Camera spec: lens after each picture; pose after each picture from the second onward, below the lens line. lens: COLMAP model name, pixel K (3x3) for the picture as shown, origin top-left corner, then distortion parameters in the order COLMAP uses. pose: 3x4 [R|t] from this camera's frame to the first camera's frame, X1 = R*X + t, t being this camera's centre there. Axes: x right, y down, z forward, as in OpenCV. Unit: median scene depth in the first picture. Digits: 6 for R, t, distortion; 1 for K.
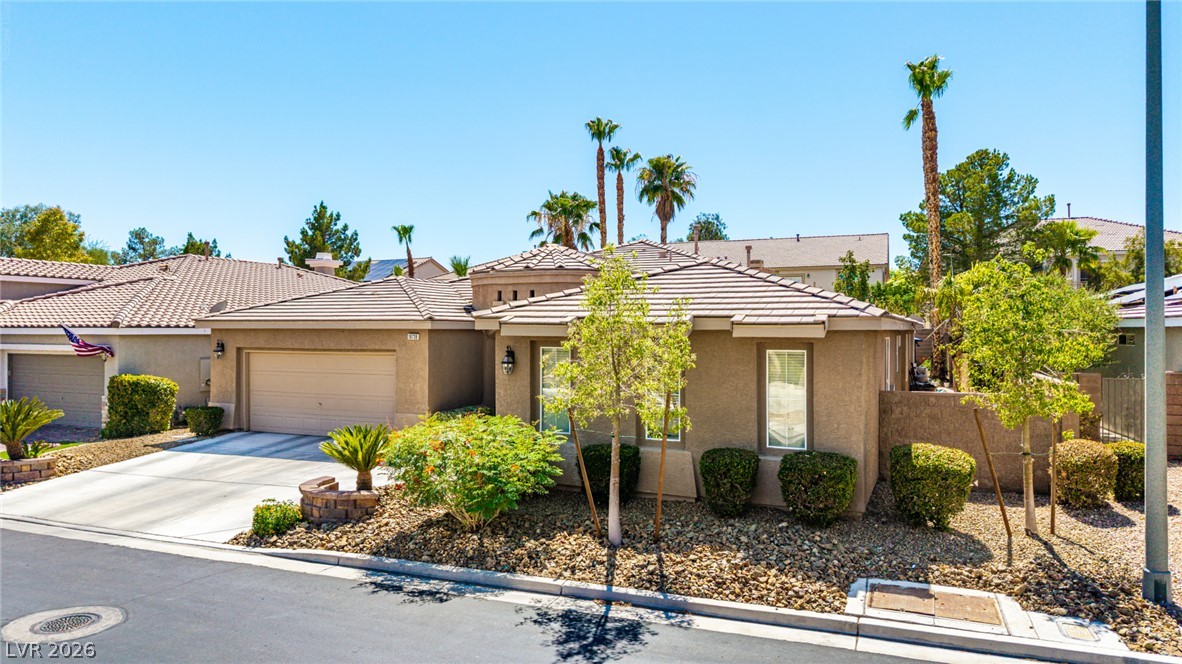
lens RADIAL K [[786.7, 0, 587.5], [0, 786.7, 326.5], [0, 0, 1]] dist [0.036759, -0.040035]
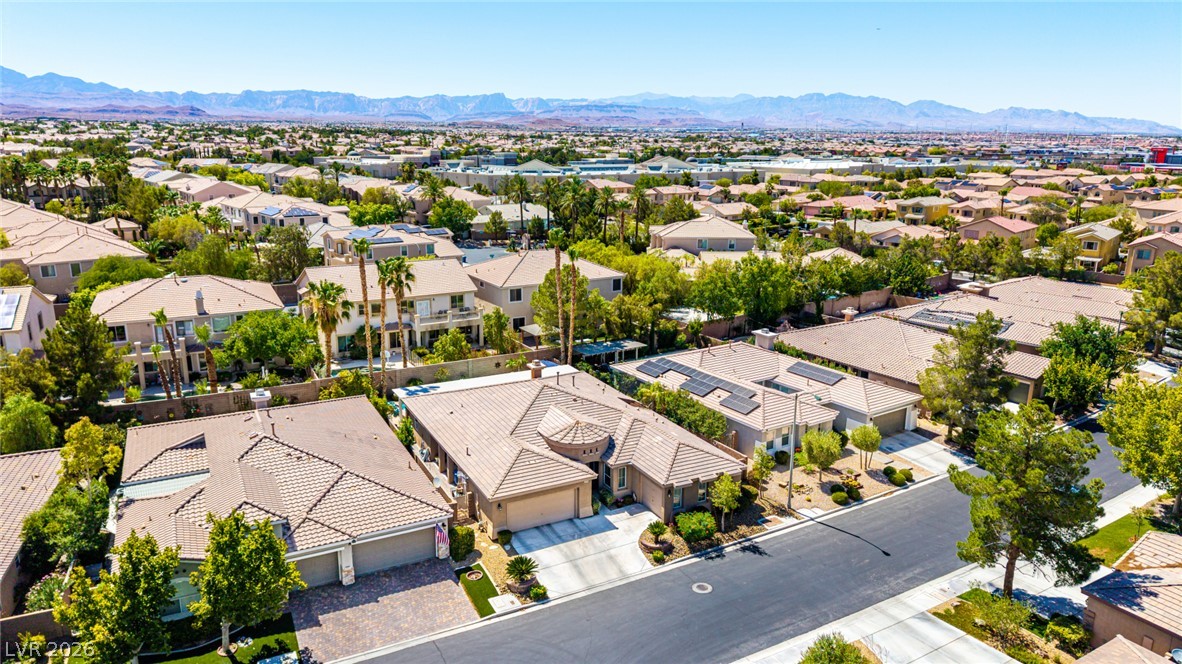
lens RADIAL K [[786.7, 0, 587.5], [0, 786.7, 326.5], [0, 0, 1]] dist [0.036759, -0.040035]
pose [[0.622180, -0.182154, 0.761388, -3.834323], [-0.009200, 0.970787, 0.239768, -2.037276], [-0.782820, -0.156184, 0.602329, -1.023500]]
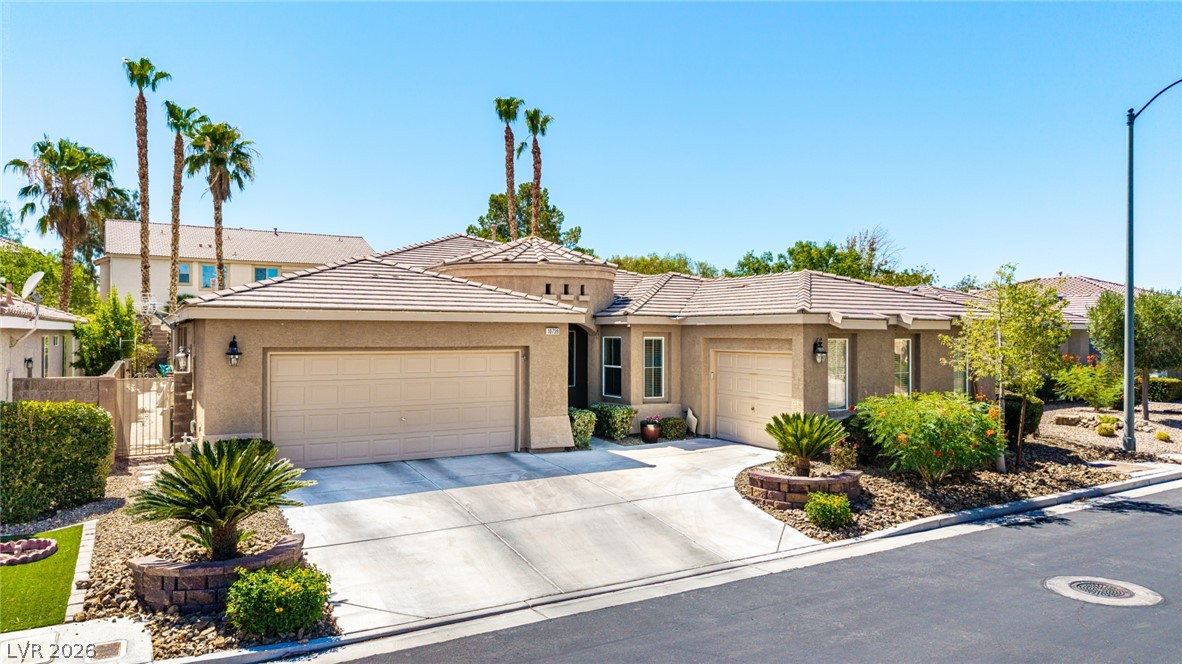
lens RADIAL K [[786.7, 0, 587.5], [0, 786.7, 326.5], [0, 0, 1]] dist [0.036759, -0.040035]
pose [[0.599298, 0.006466, 0.800500, -1.565383], [-0.006058, 0.999975, -0.003543, 0.017820], [-0.800503, -0.002726, 0.599323, 0.732269]]
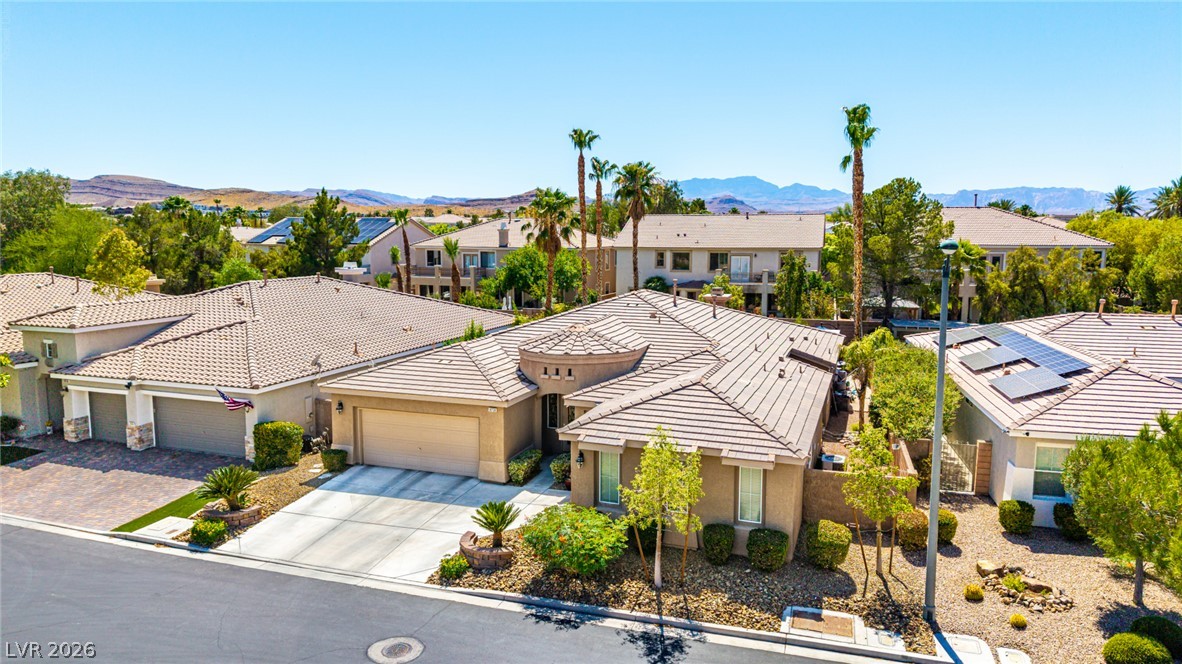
lens RADIAL K [[786.7, 0, 587.5], [0, 786.7, 326.5], [0, 0, 1]] dist [0.036759, -0.040035]
pose [[0.997541, -0.007993, 0.069624, -0.249277], [-0.000790, 0.992129, 0.125214, -0.548049], [-0.070077, -0.124961, 0.989684, -0.723263]]
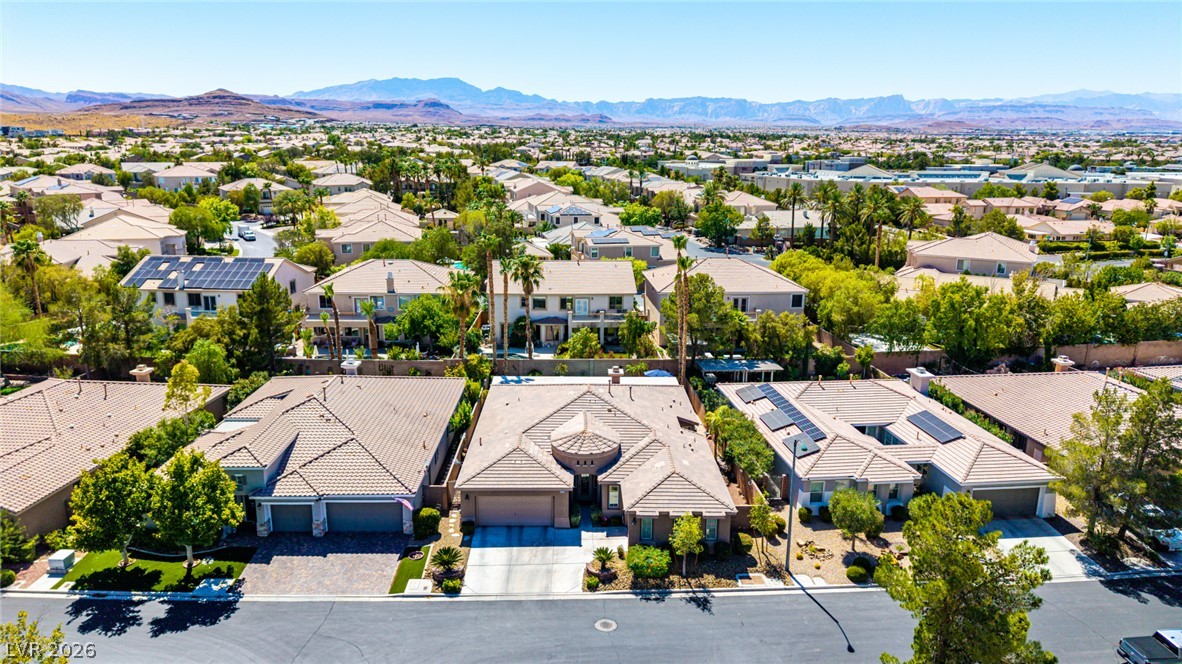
lens RADIAL K [[786.7, 0, 587.5], [0, 786.7, 326.5], [0, 0, 1]] dist [0.036759, -0.040035]
pose [[0.908038, -0.092675, 0.408508, -2.061084], [-0.008318, 0.971038, 0.238781, -2.051717], [-0.418806, -0.220220, 0.880968, -2.257685]]
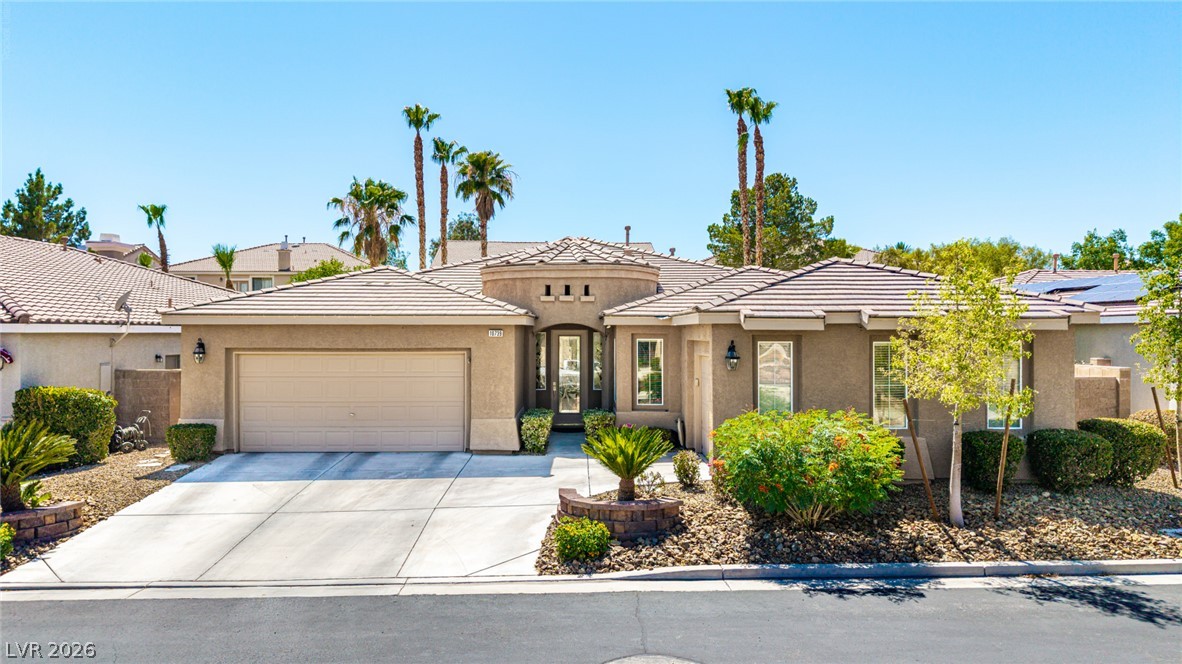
lens RADIAL K [[786.7, 0, 587.5], [0, 786.7, 326.5], [0, 0, 1]] dist [0.036759, -0.040035]
pose [[0.911049, 0.000595, 0.412297, -0.846408], [0.000149, 0.999998, -0.001773, 0.011439], [-0.412297, 0.001677, 0.911048, 0.235184]]
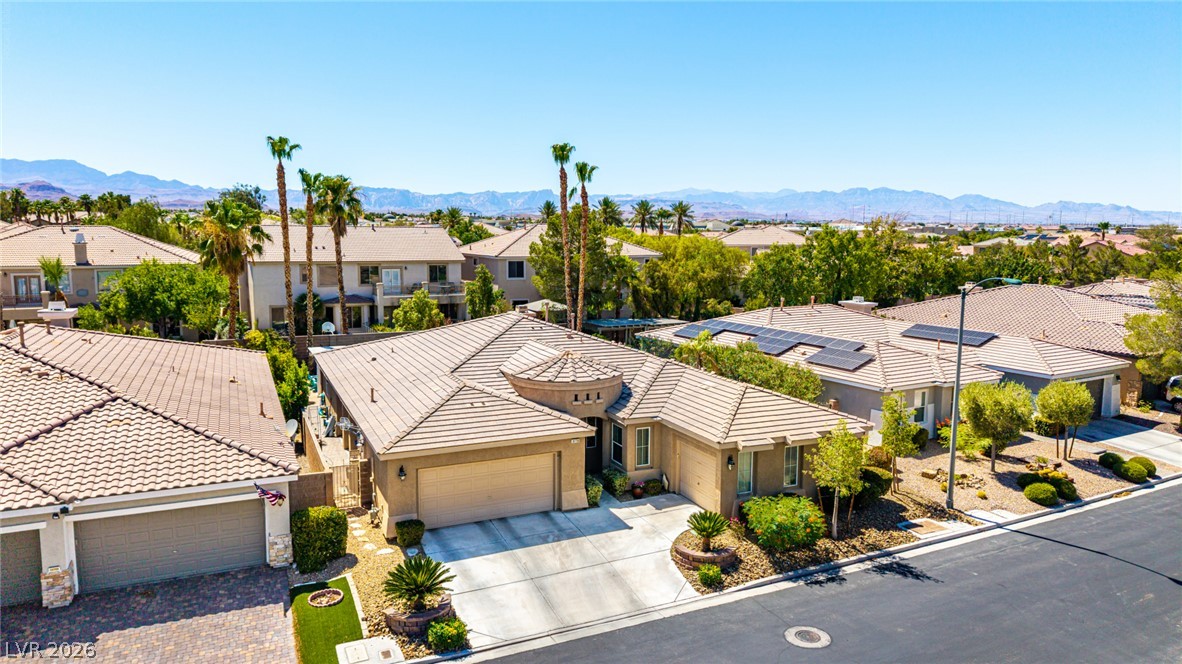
lens RADIAL K [[786.7, 0, 587.5], [0, 786.7, 326.5], [0, 0, 1]] dist [0.036759, -0.040035]
pose [[0.665280, -0.089633, 0.741194, -2.235161], [-0.008872, 0.991748, 0.127895, -0.684666], [-0.746541, -0.091662, 0.658995, 0.006631]]
